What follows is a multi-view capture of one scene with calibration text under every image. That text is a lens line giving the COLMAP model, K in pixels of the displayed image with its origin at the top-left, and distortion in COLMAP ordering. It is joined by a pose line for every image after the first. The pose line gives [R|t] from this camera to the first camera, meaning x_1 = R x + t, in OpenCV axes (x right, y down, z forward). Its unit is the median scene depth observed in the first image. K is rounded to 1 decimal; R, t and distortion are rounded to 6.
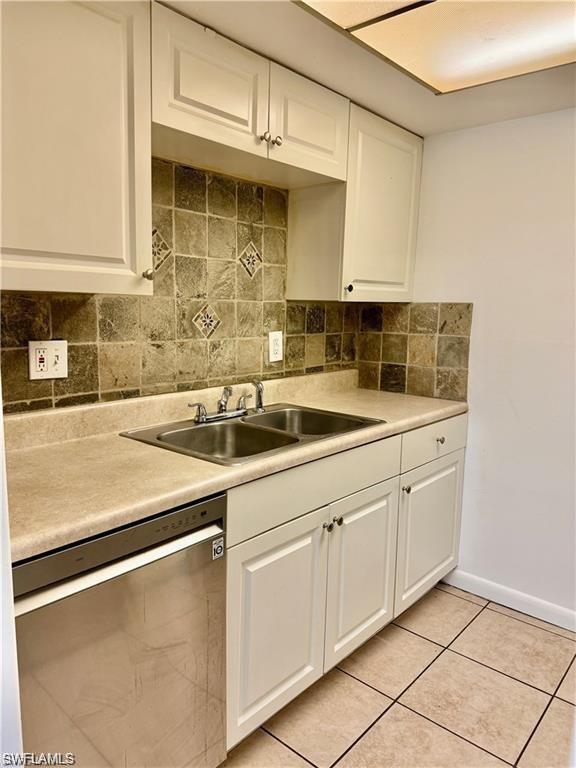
lens RADIAL K [[532.3, 0, 287.5], [0, 532.3, 389.1], [0, 0, 1]] dist [0.115733, -0.134056]
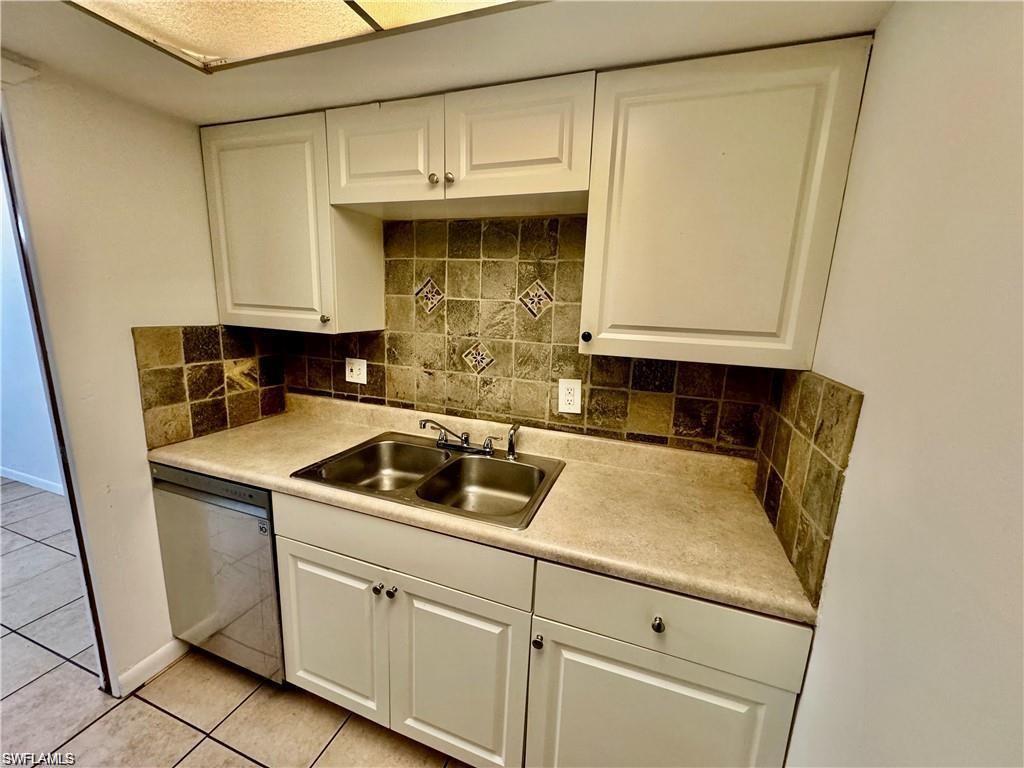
lens RADIAL K [[409.0, 0, 512.0], [0, 409.0, 384.0], [0, 0, 1]] dist [0.001105, 0.000105]
pose [[0.363787, 0.175314, -0.914835, 0.648489], [-0.179854, 0.976867, 0.115682, -0.188198], [0.913954, 0.122454, 0.386903, 0.771772]]
